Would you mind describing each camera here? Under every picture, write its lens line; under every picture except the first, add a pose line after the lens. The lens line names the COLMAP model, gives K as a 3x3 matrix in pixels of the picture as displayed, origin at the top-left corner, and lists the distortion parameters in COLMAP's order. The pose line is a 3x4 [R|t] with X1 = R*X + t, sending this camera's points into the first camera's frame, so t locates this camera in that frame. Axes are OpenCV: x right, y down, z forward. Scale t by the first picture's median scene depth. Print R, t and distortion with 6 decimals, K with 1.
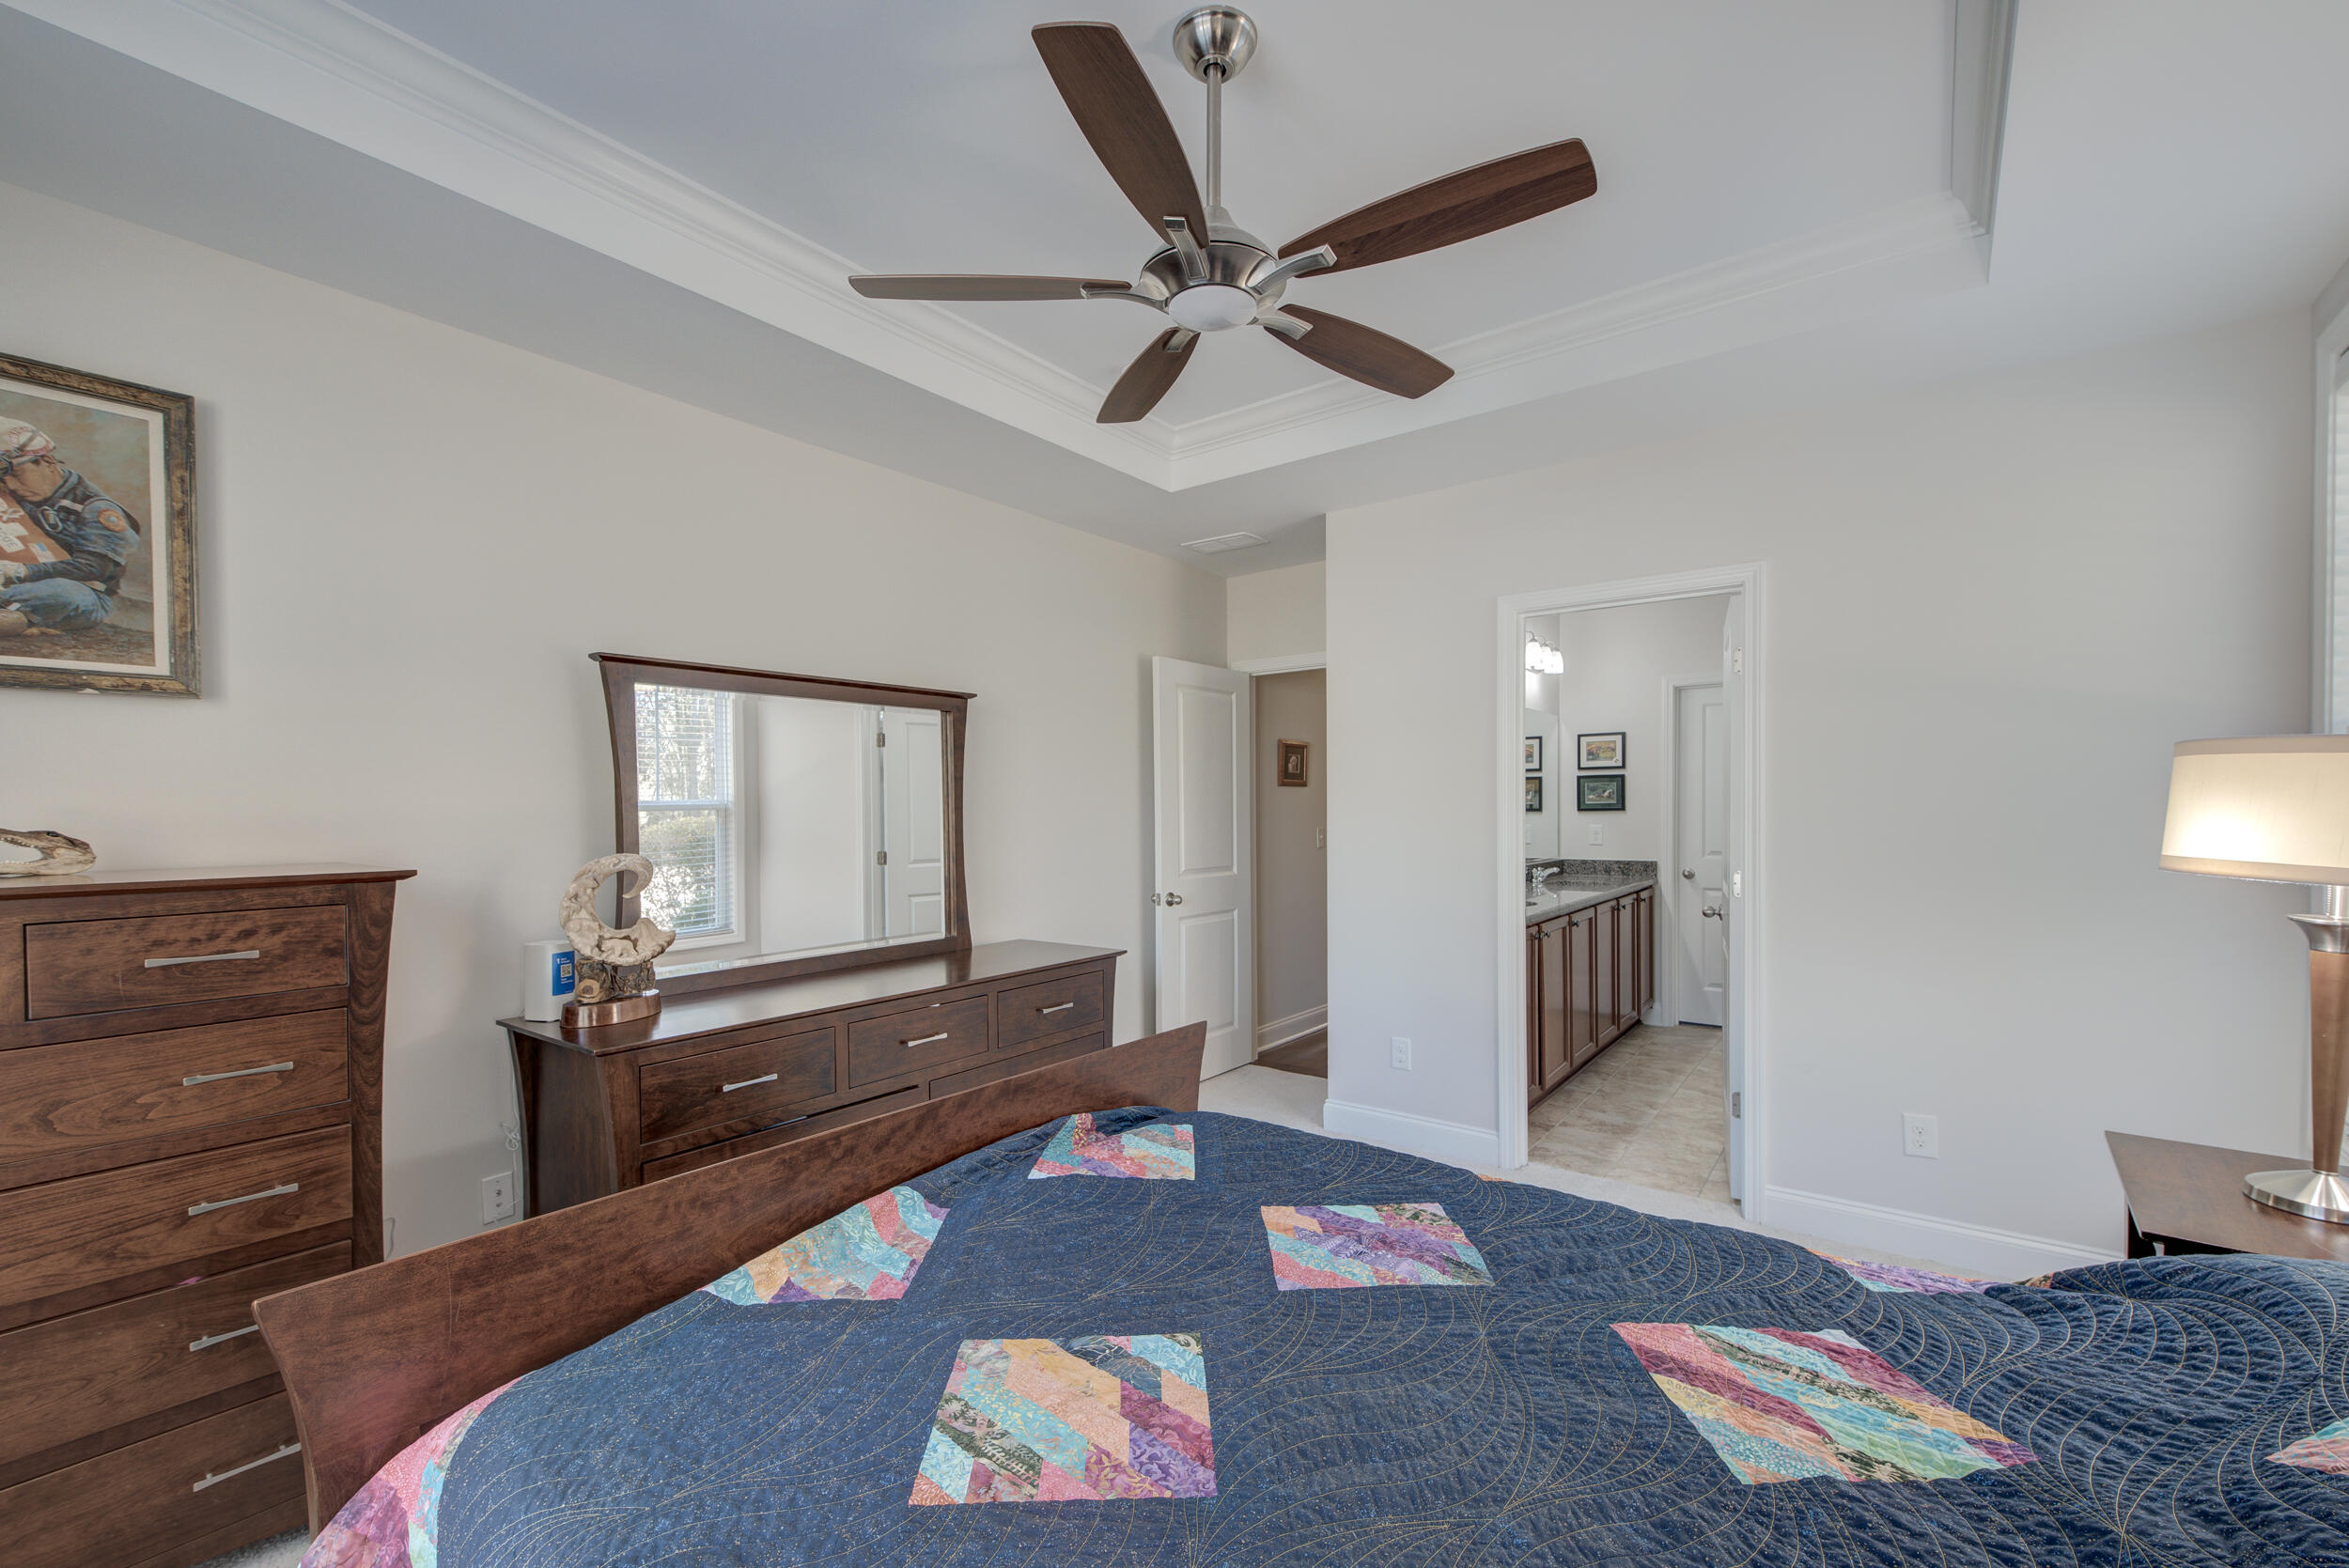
lens RADIAL K [[990.3, 0, 1173.0], [0, 990.3, 824.8], [0, 0, 1]] dist [-0.000363, -0.006379]
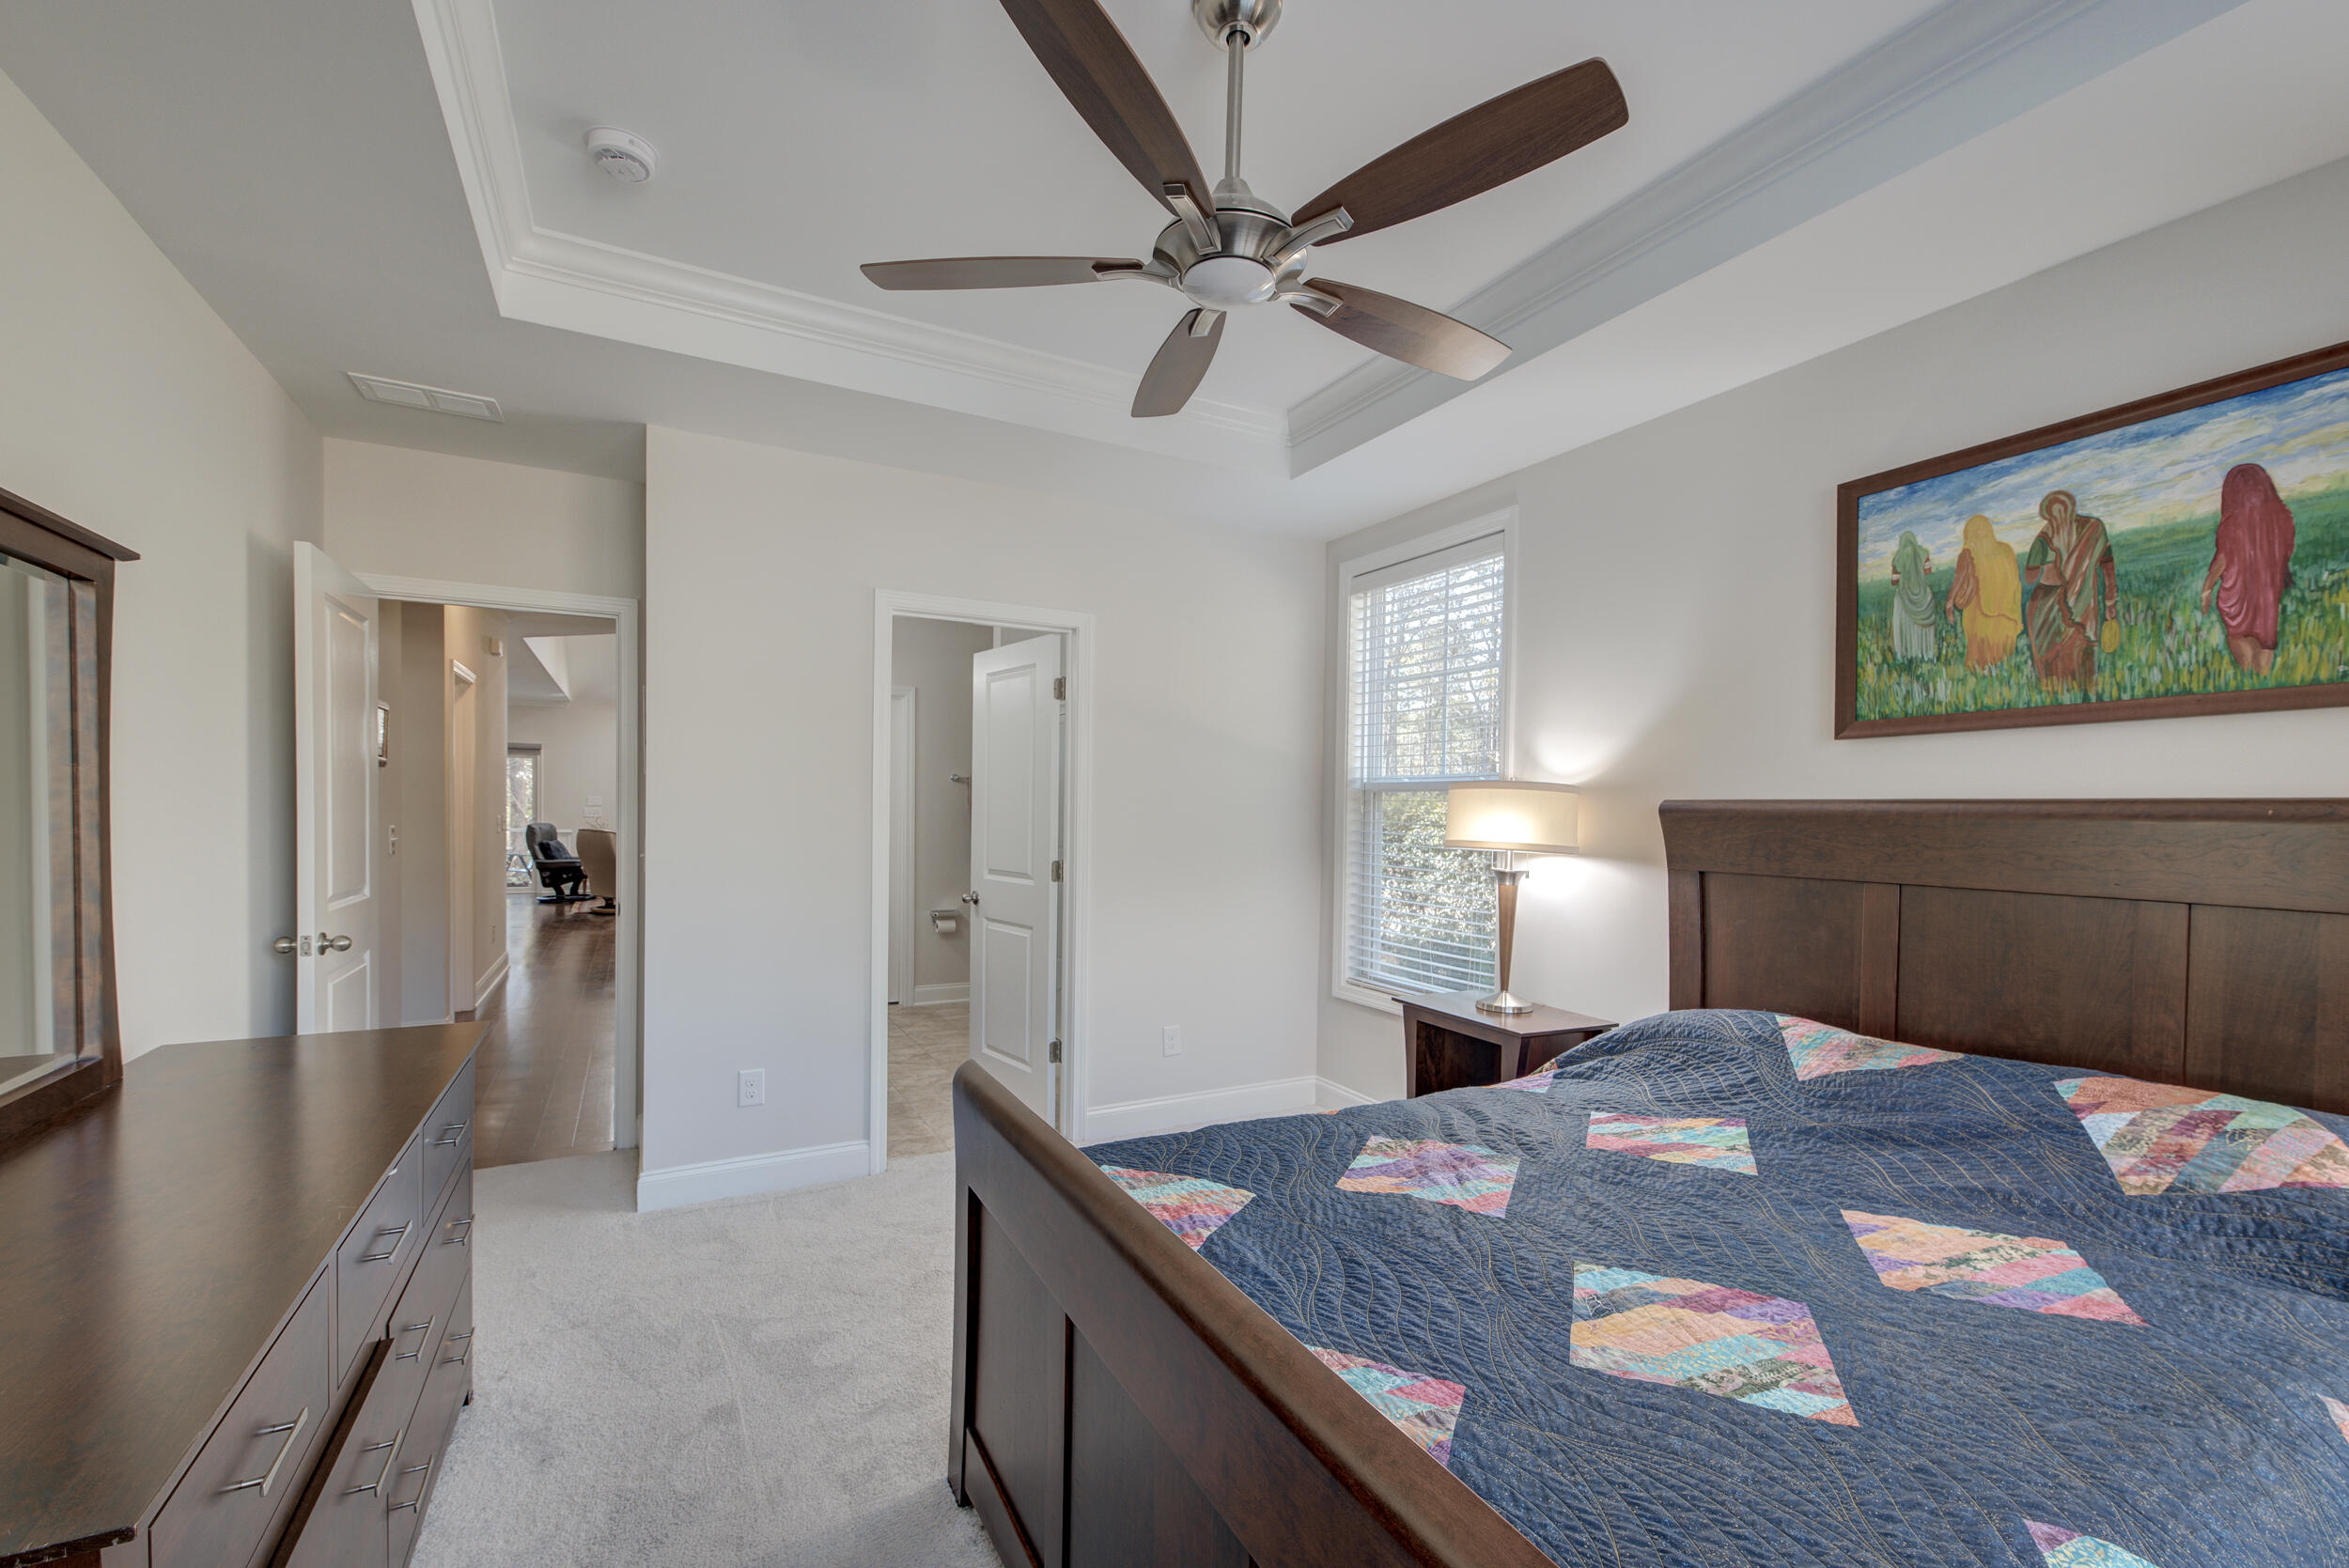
lens RADIAL K [[989.7, 0, 1169.4], [0, 989.7, 821.6], [0, 0, 1]] dist [0.000815, 0.000108]
pose [[0.420483, -0.002731, 0.907296, -1.258253], [-0.000149, 0.999995, 0.003079, -0.011235], [-0.907300, -0.001429, 0.420481, 0.954312]]
